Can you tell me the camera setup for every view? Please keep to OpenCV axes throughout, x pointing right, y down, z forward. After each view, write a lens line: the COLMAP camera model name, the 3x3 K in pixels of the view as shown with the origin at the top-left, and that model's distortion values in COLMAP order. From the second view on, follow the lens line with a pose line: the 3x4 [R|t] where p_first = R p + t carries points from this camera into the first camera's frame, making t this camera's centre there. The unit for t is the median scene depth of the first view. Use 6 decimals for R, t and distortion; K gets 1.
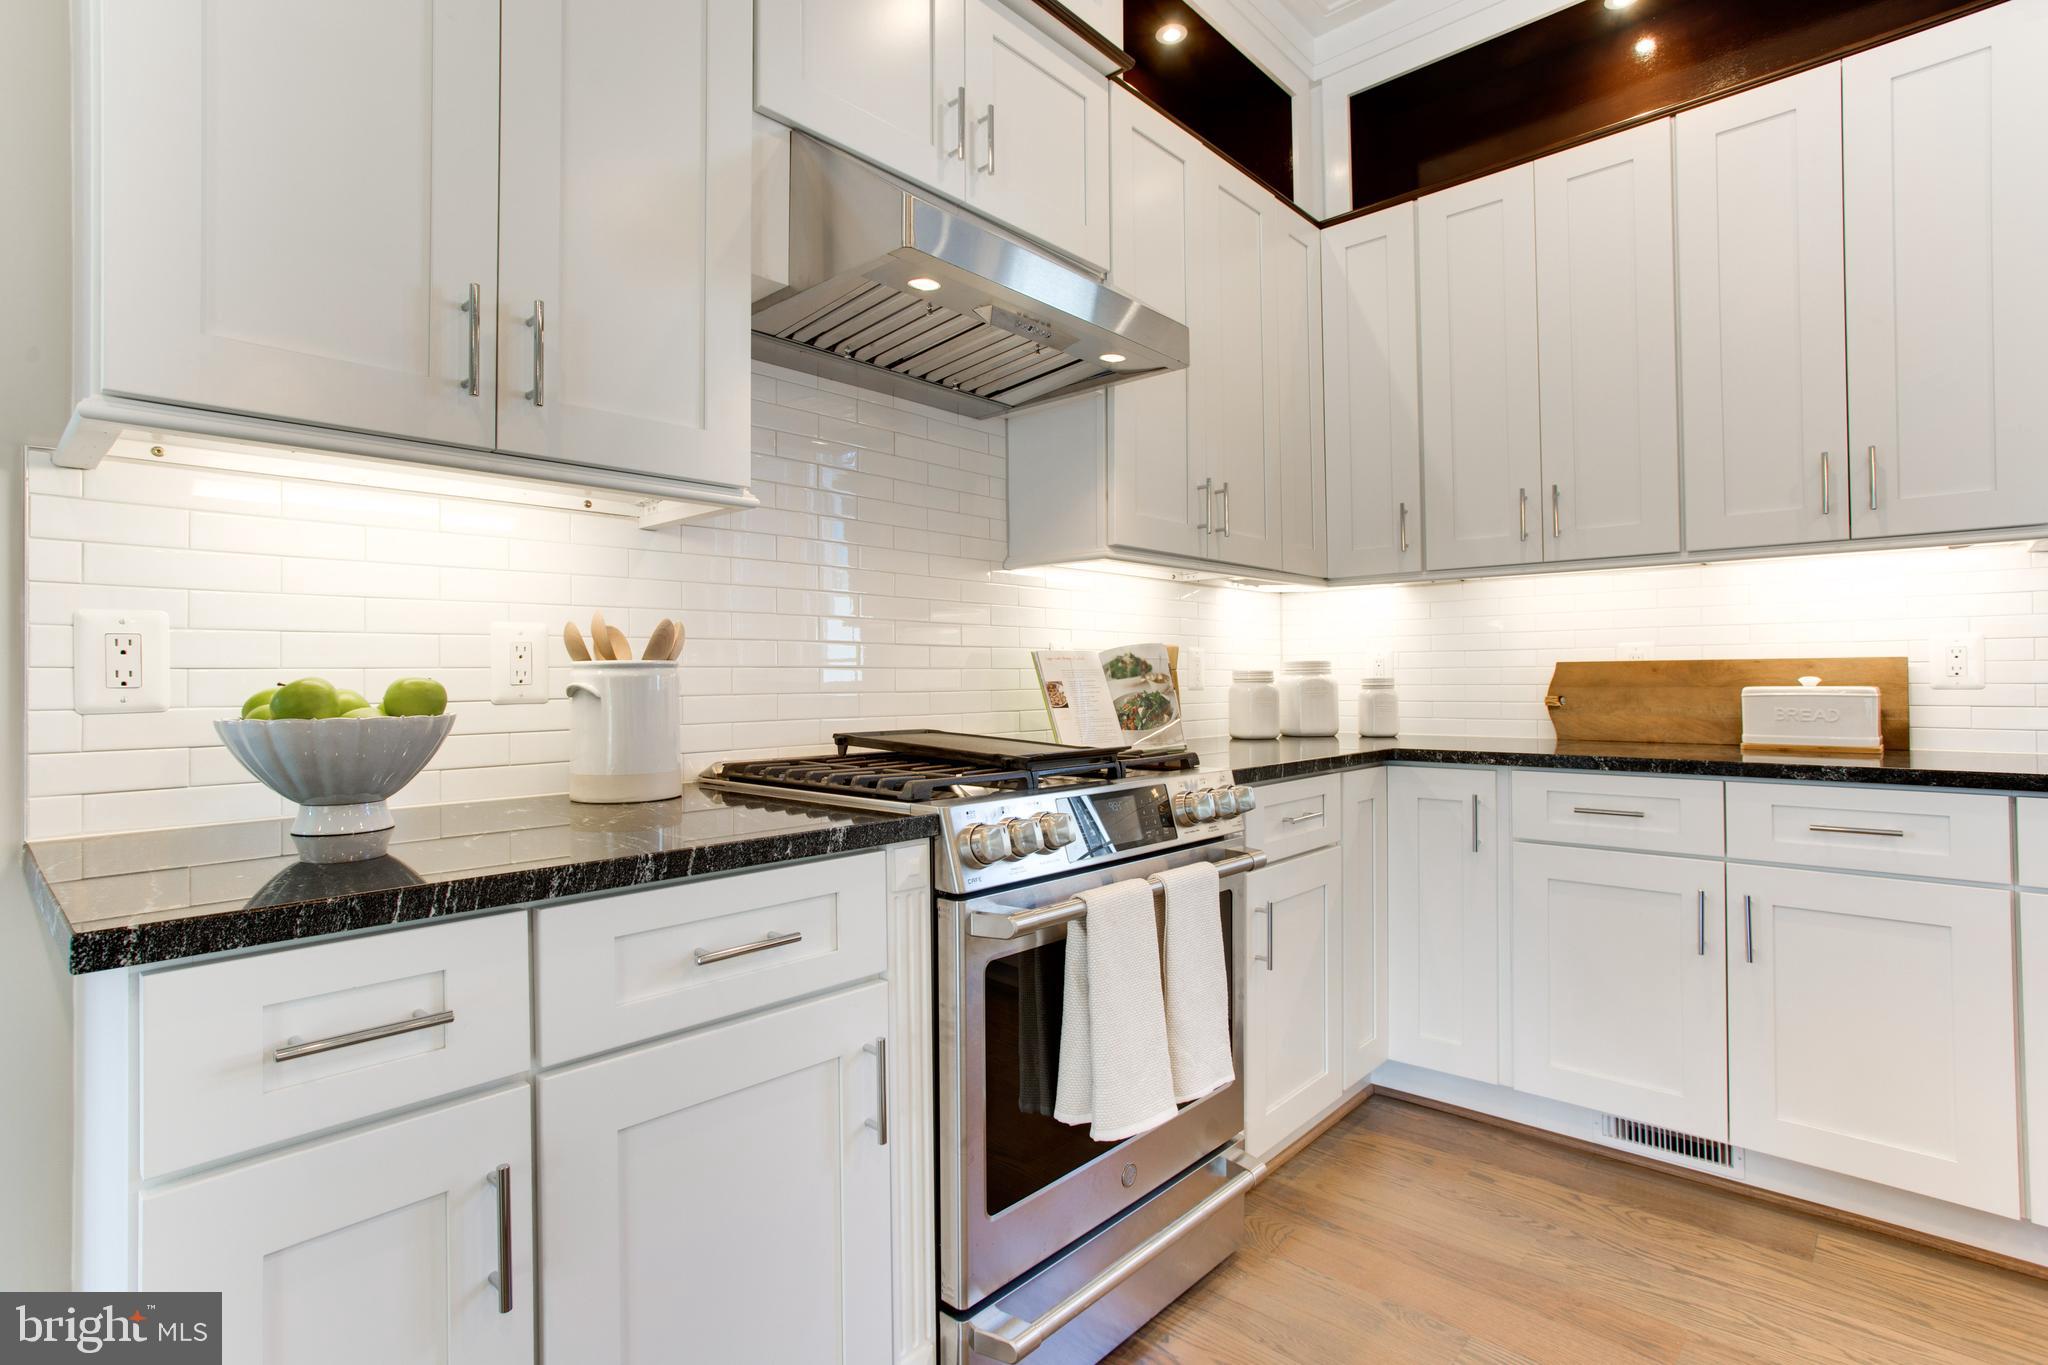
lens RADIAL K [[984.6, 0, 1009.6], [0, 984.6, 675.9], [0, 0, 1]] dist [-0.035461, 0.000400]
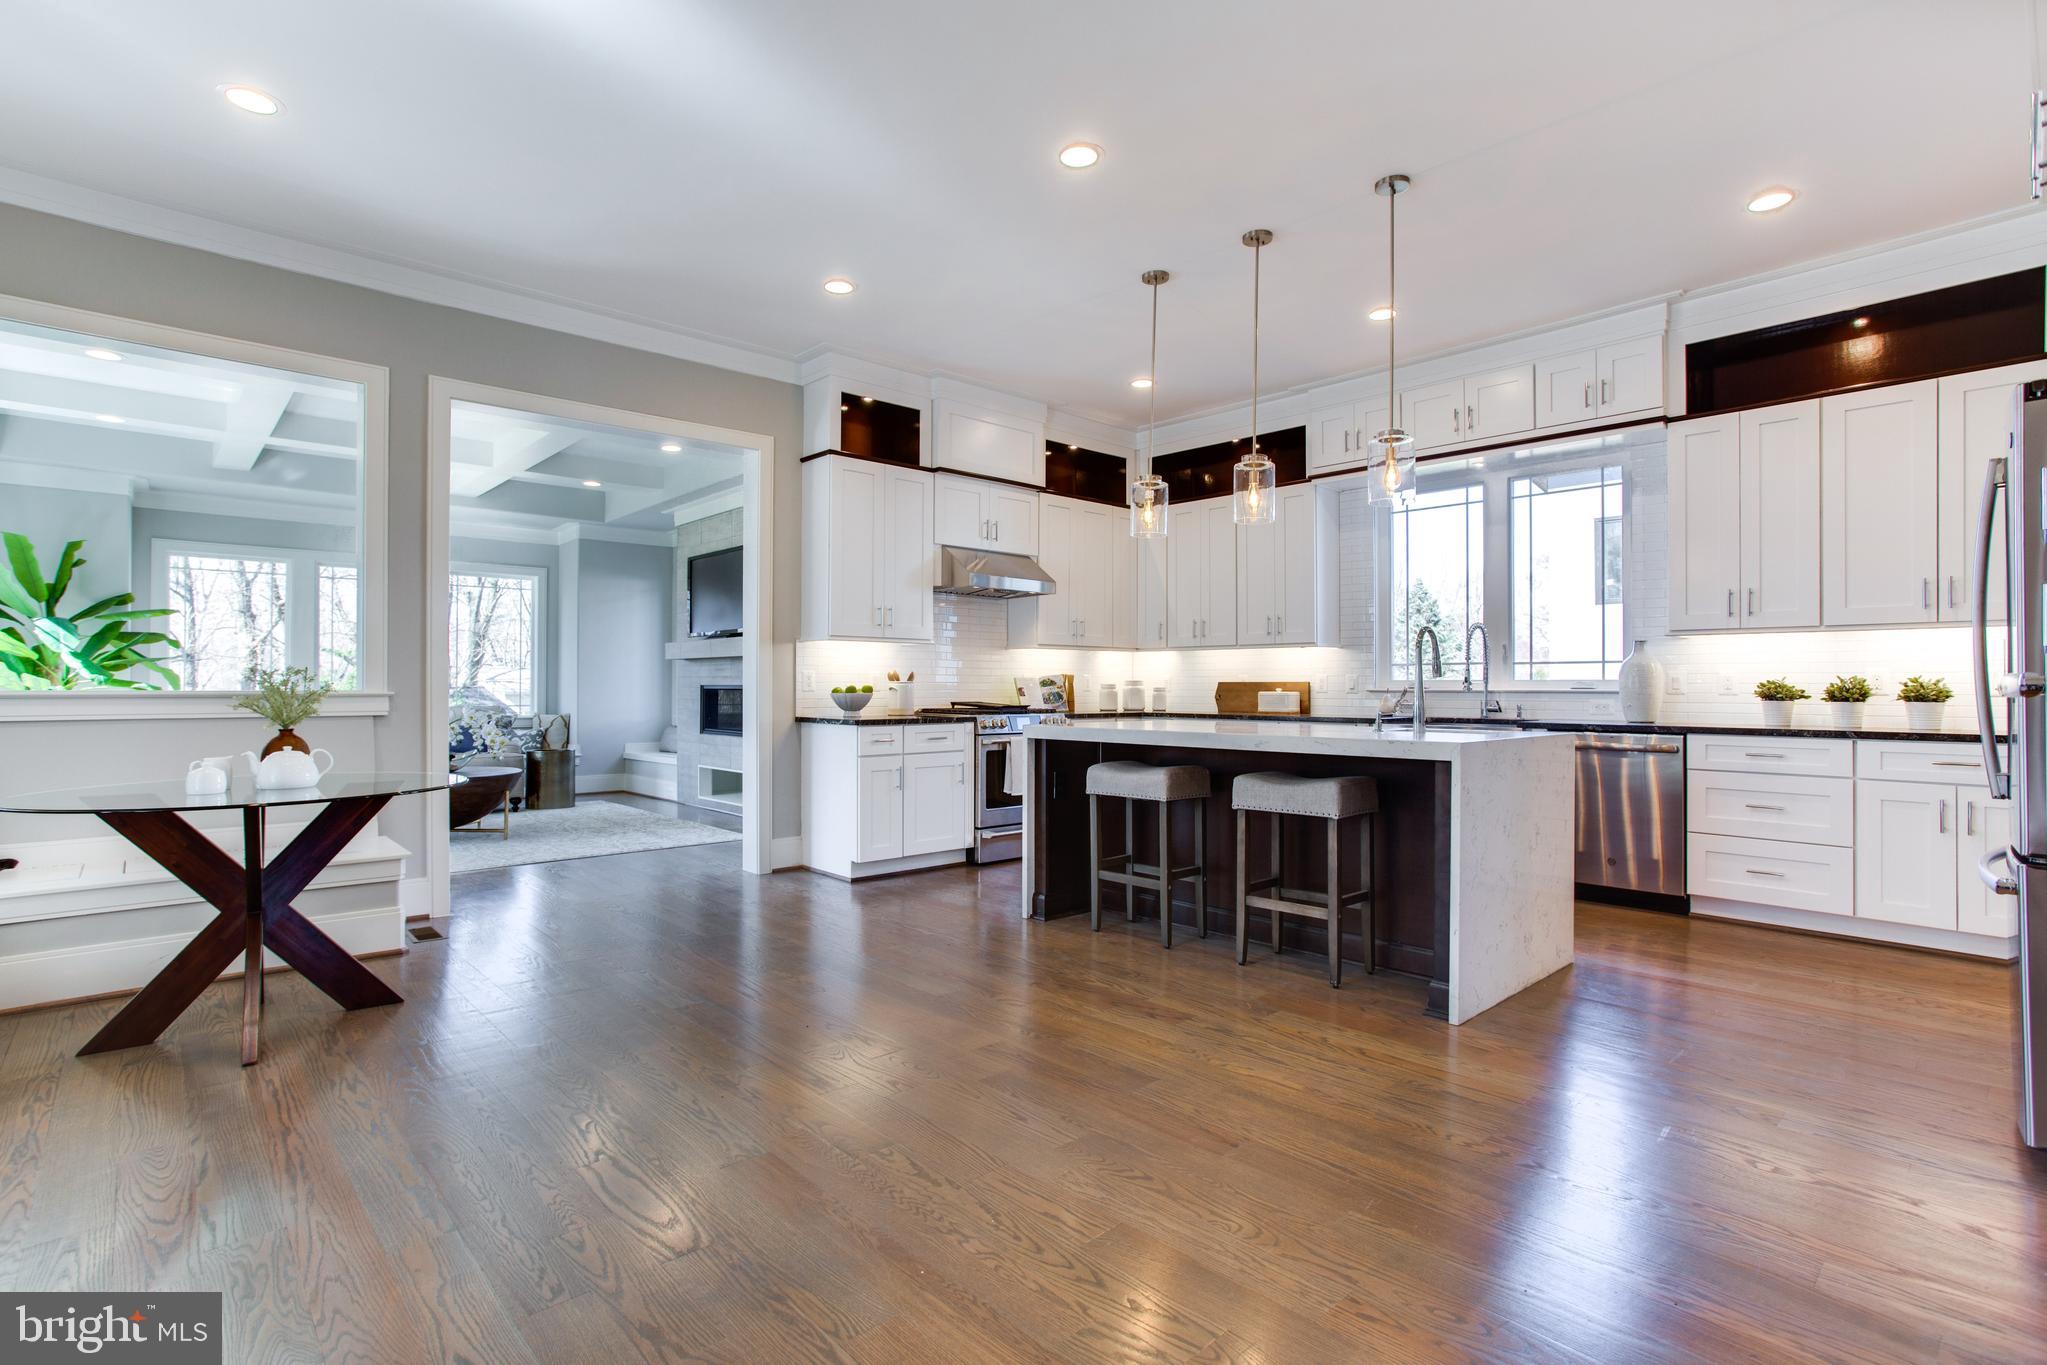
lens RADIAL K [[984.1, 0, 1009.1], [0, 984.1, 675.9], [0, 0, 1]] dist [-0.035461, 0.000400]
pose [[0.995955, 0.008266, -0.089477, 0.312528], [-0.008869, 0.999941, -0.006348, -0.011679], [0.089419, 0.007116, 0.995969, -2.267172]]
